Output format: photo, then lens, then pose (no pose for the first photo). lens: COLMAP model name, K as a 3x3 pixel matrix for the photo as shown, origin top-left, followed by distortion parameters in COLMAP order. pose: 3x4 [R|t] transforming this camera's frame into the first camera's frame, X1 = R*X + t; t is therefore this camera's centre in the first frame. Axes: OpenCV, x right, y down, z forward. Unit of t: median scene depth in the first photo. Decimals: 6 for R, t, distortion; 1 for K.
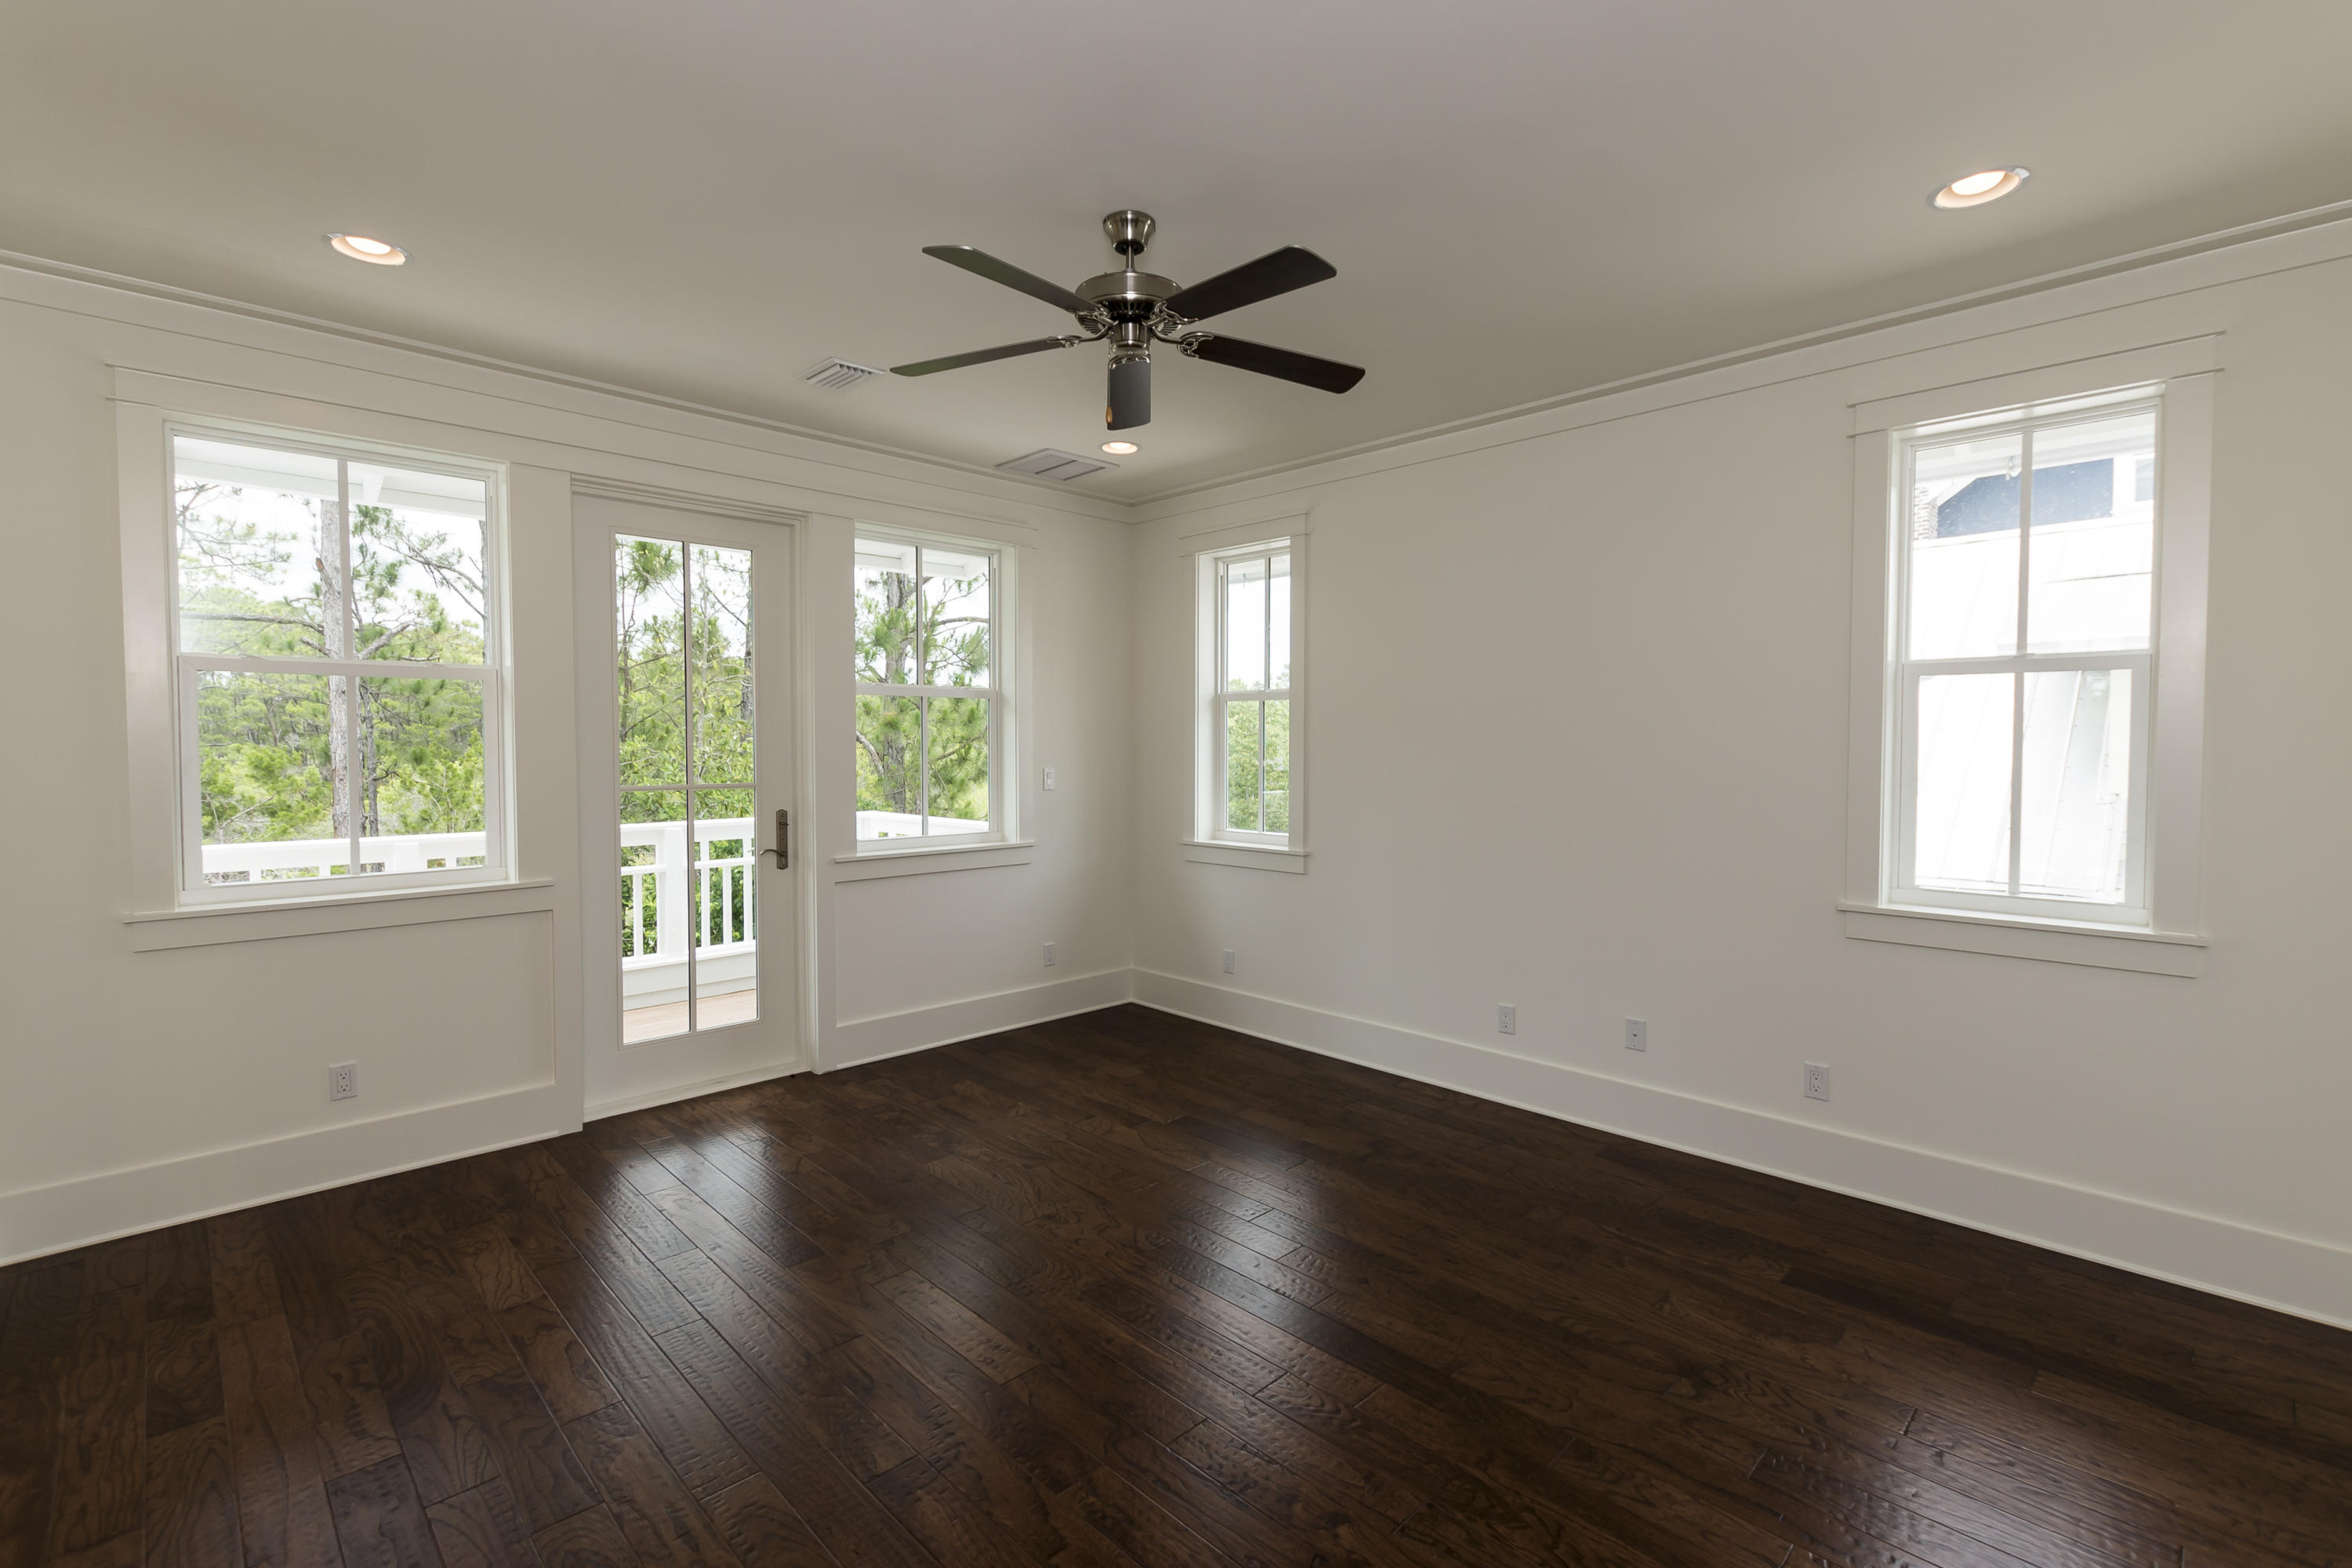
lens RADIAL K [[1053.5, 0, 1174.2], [0, 1053.5, 773.0], [0, 0, 1]] dist [0.012527, -0.000337]
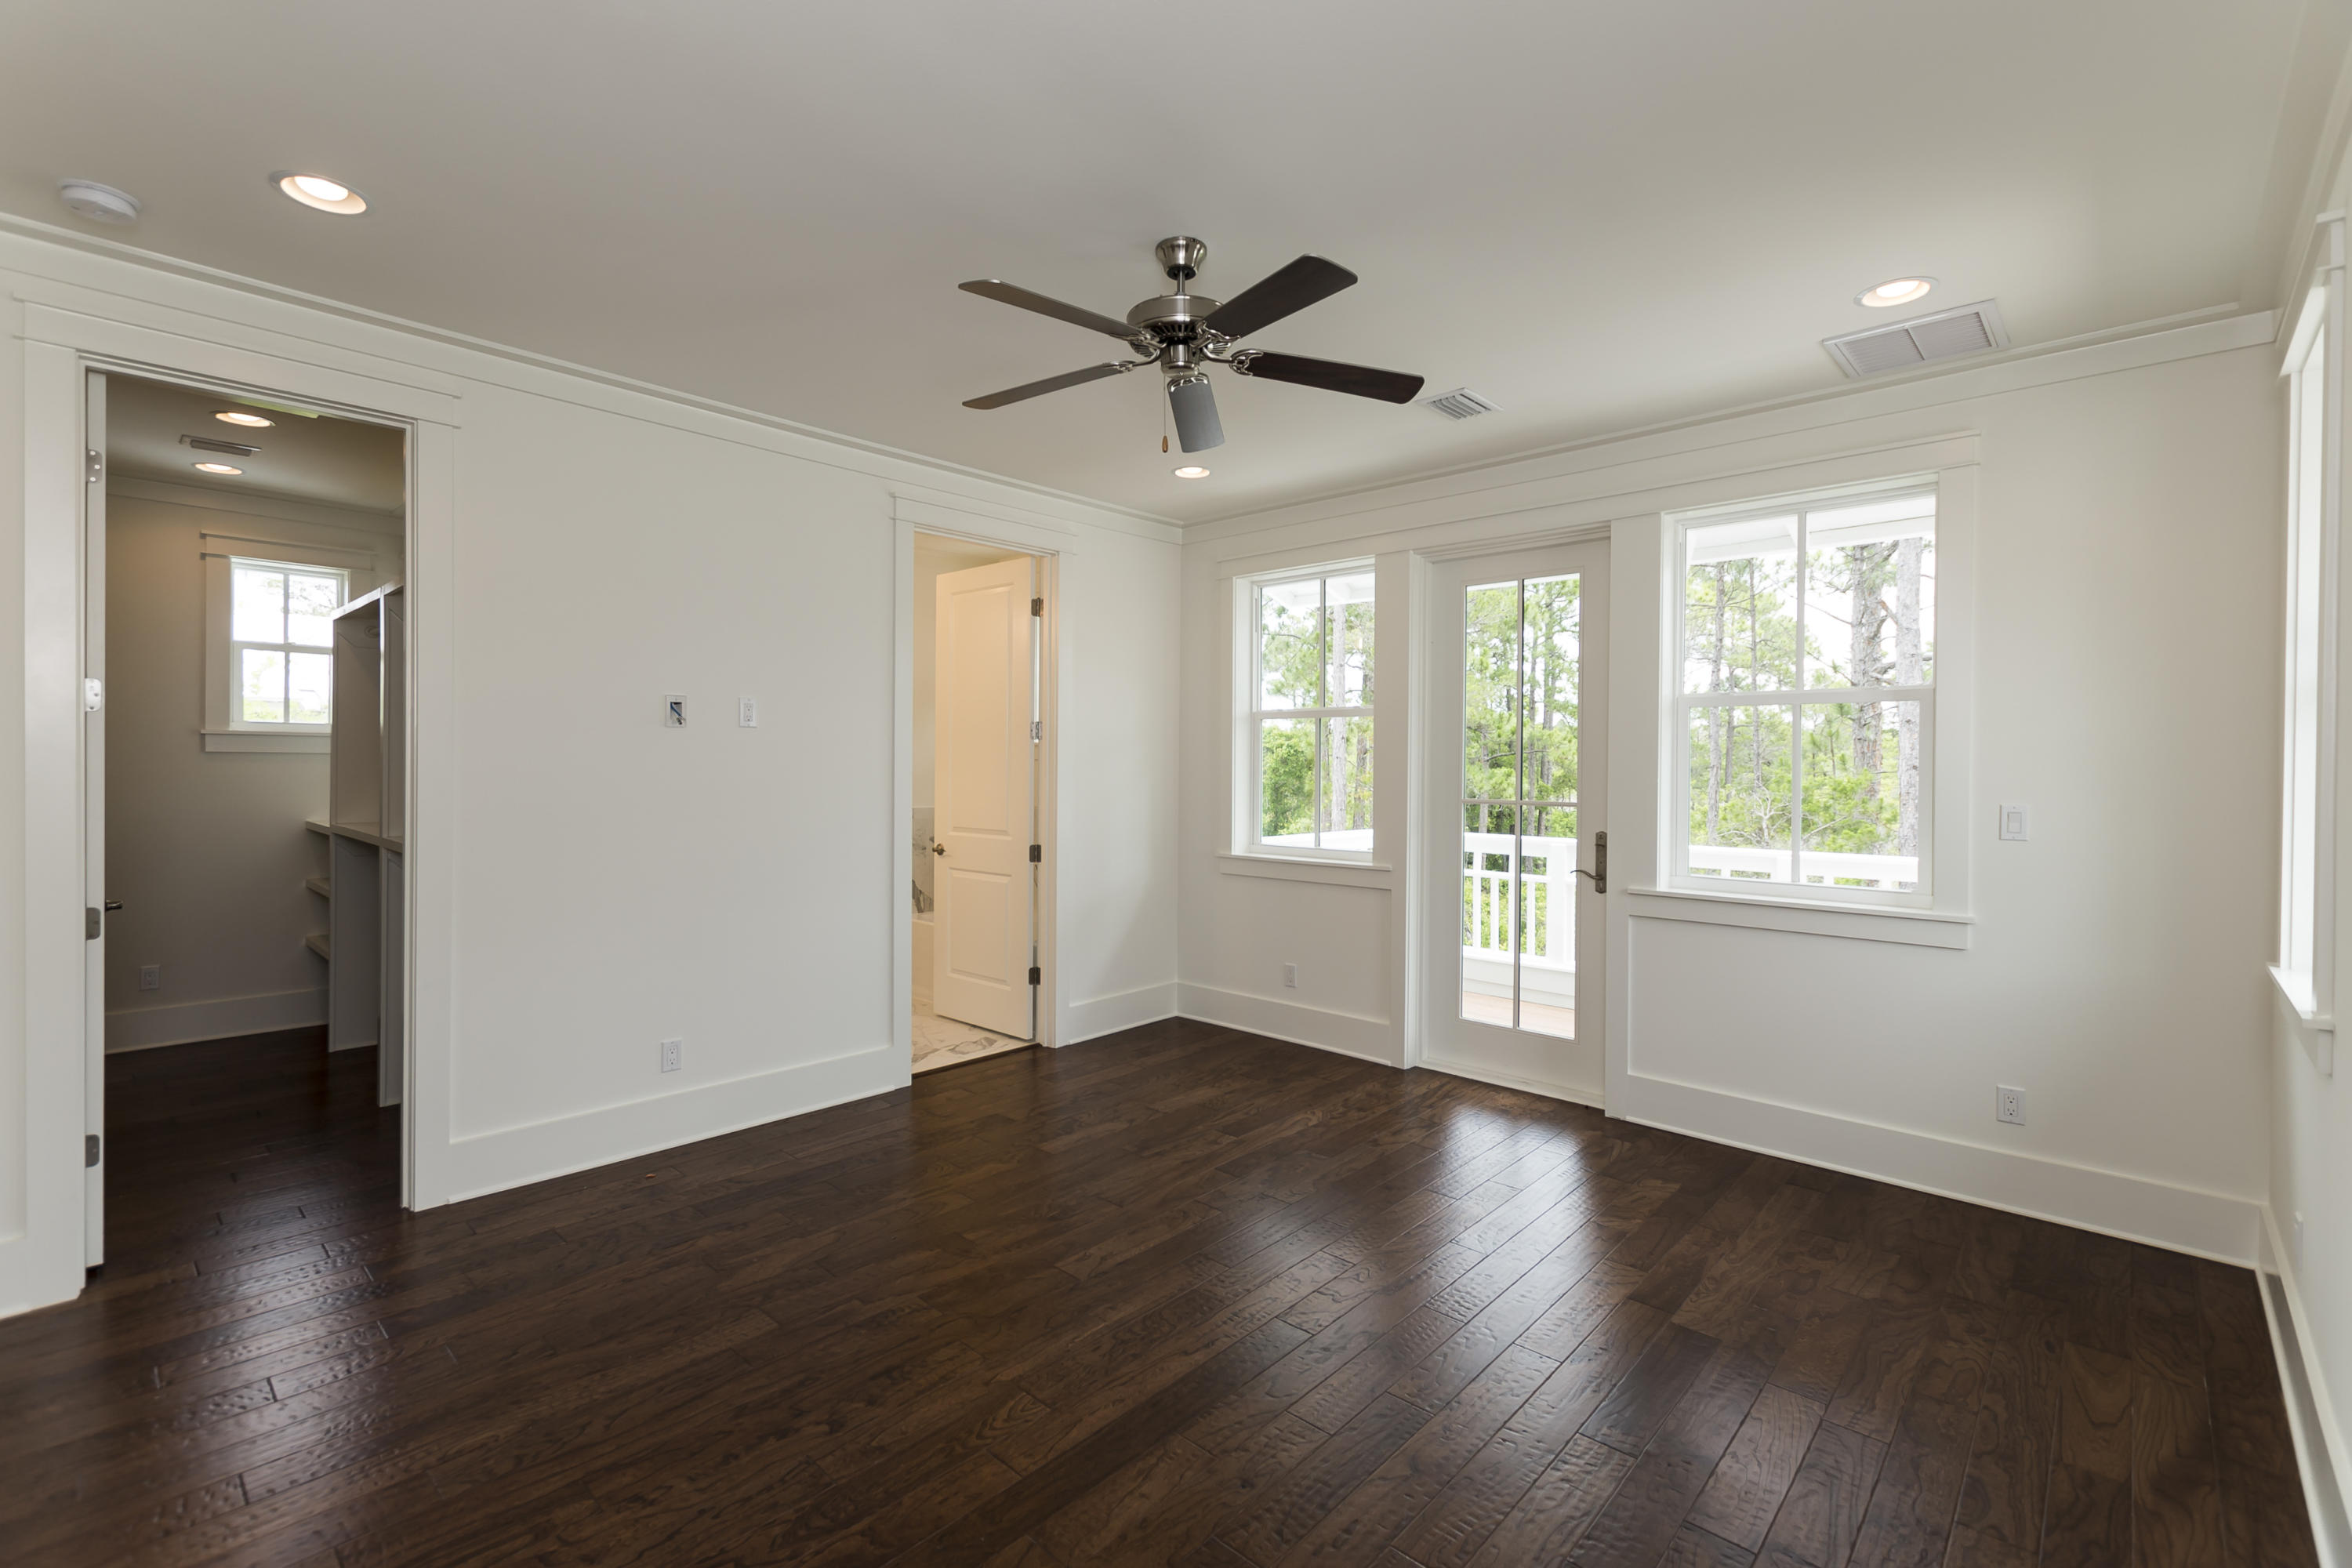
lens RADIAL K [[1021.5, 0, 1156.7], [0, 1021.5, 771.8], [0, 0, 1]] dist [0.014279, -0.006678]
pose [[0.039511, 0.008123, -0.999186, 0.578375], [-0.032493, 0.999449, 0.006840, -0.014670], [0.998691, 0.032196, 0.039754, 0.577079]]
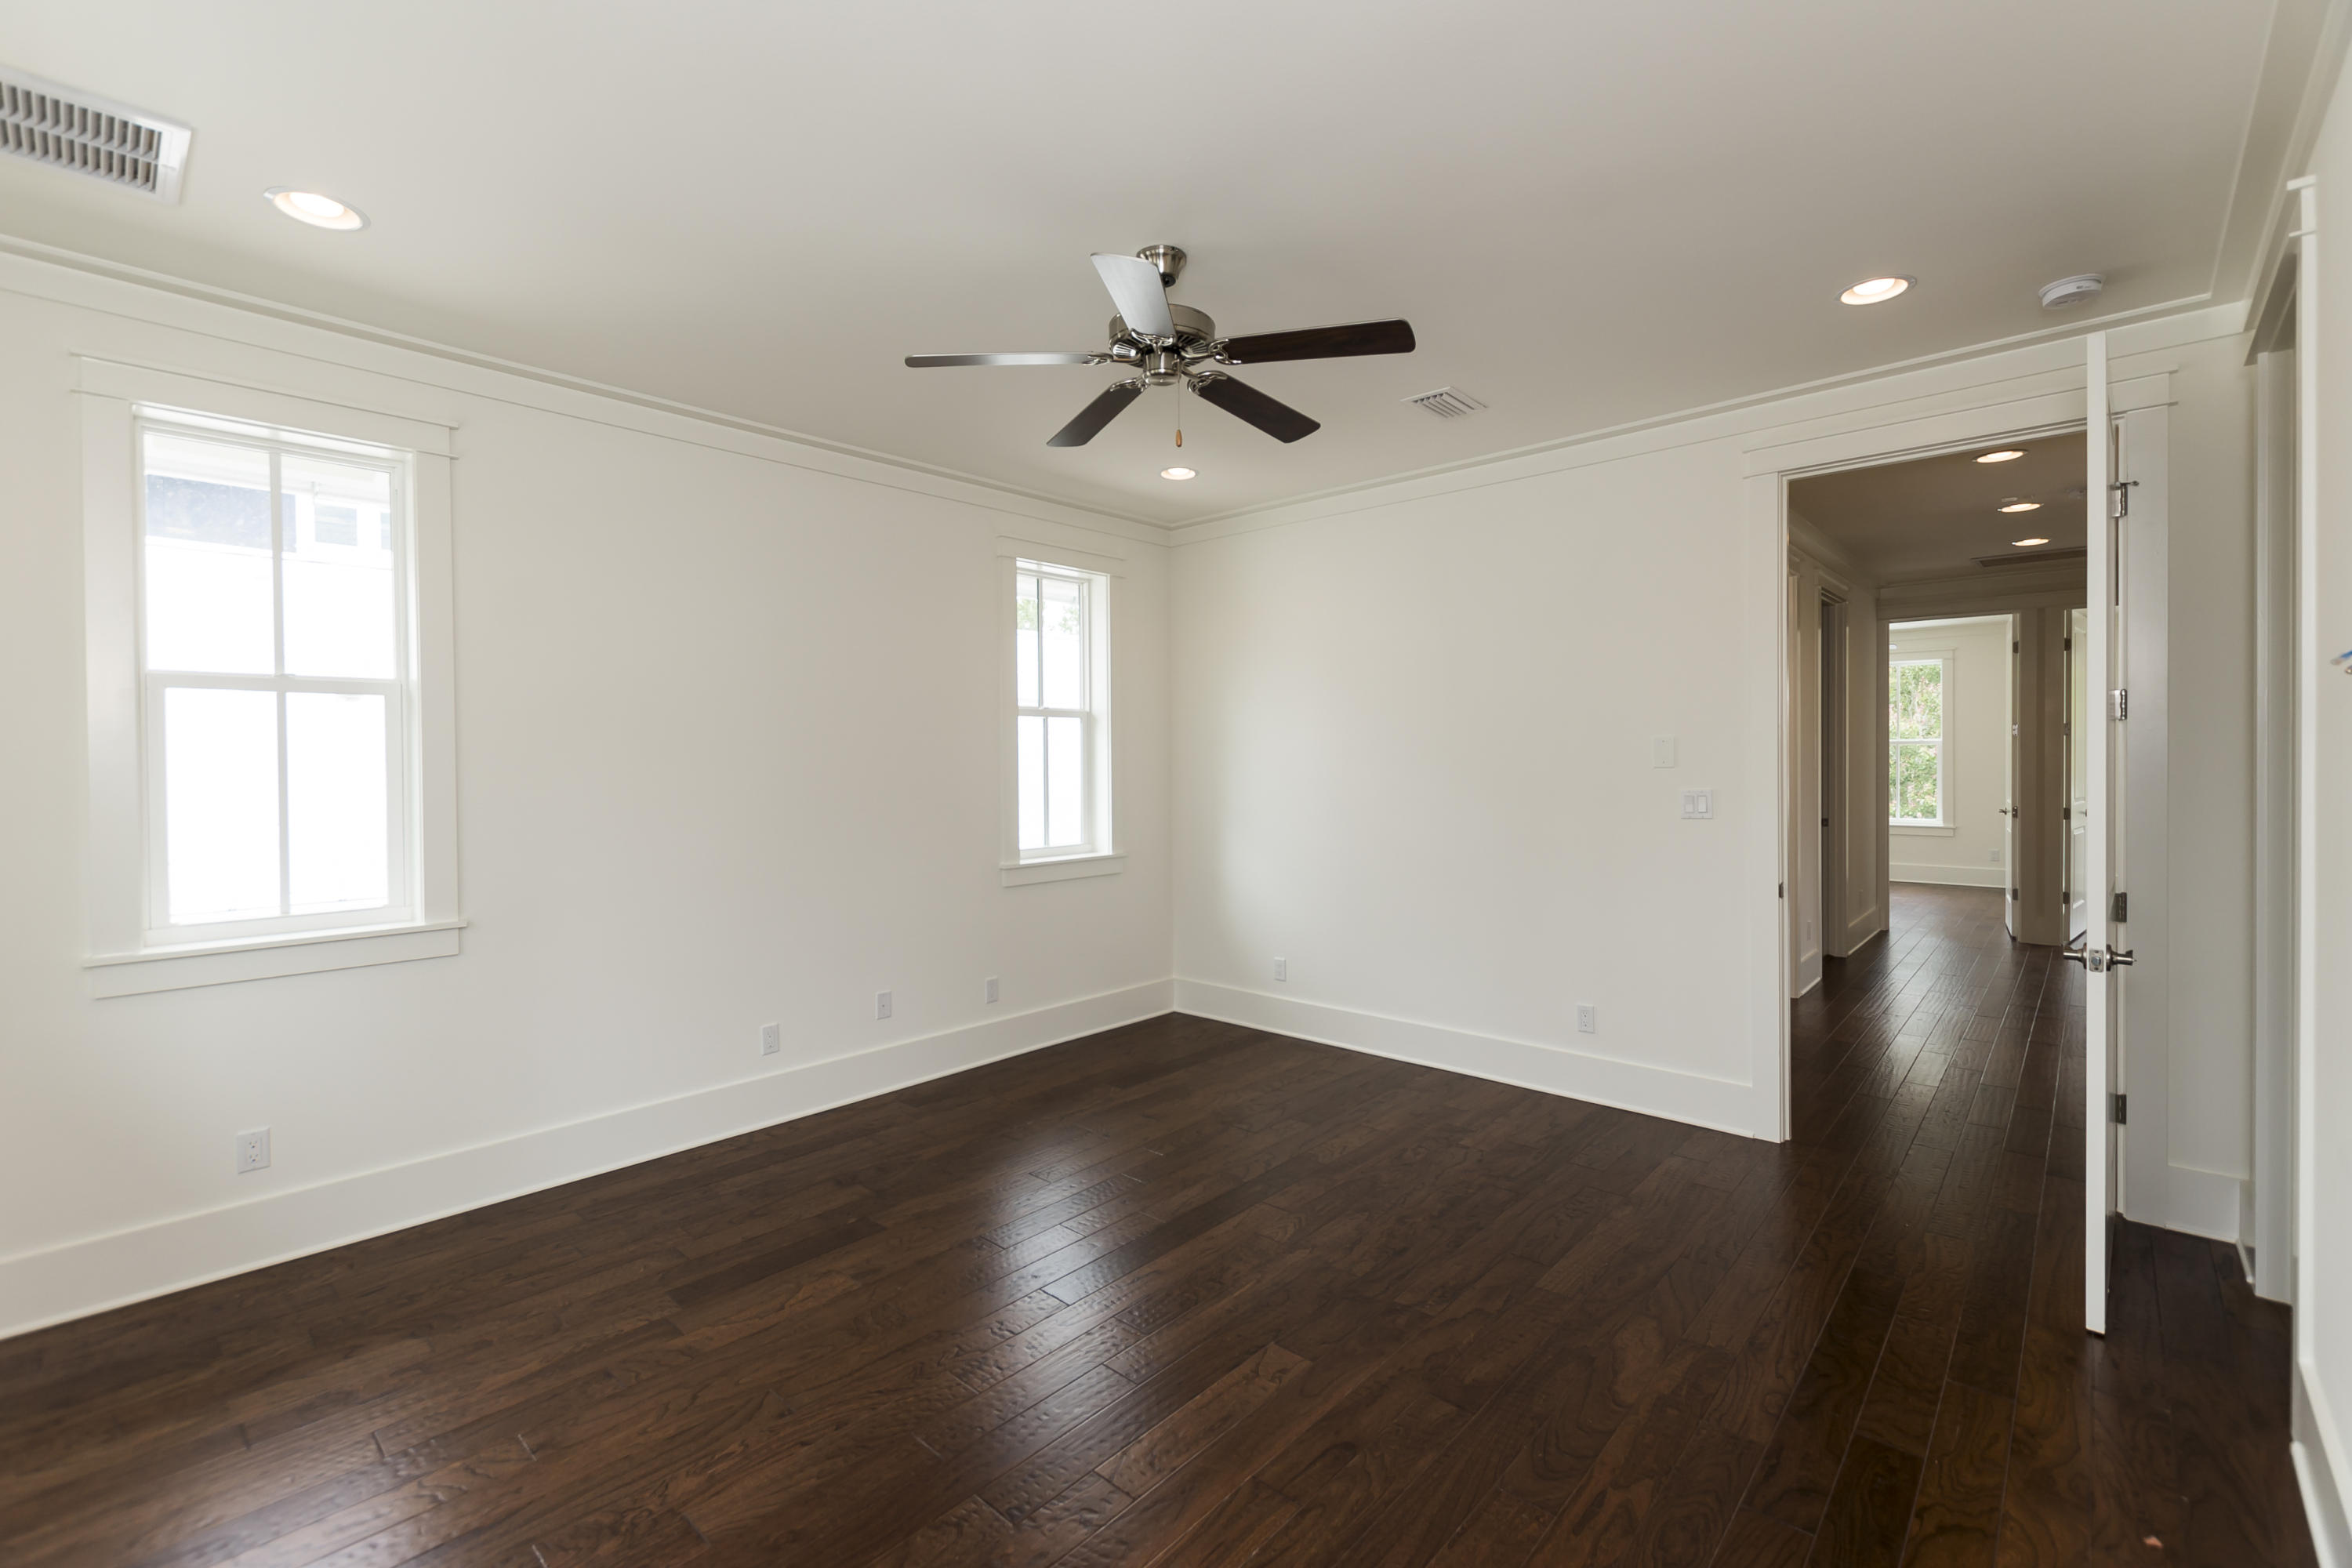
lens RADIAL K [[1013.7, 0, 1178.5], [0, 1013.7, 774.8], [0, 0, 1]] dist [0.001470, -0.000510]
pose [[-0.070728, -0.016296, 0.997362, -0.636145], [0.032408, 0.999301, 0.018626, -0.020639], [-0.996969, 0.033640, -0.070151, 0.648132]]
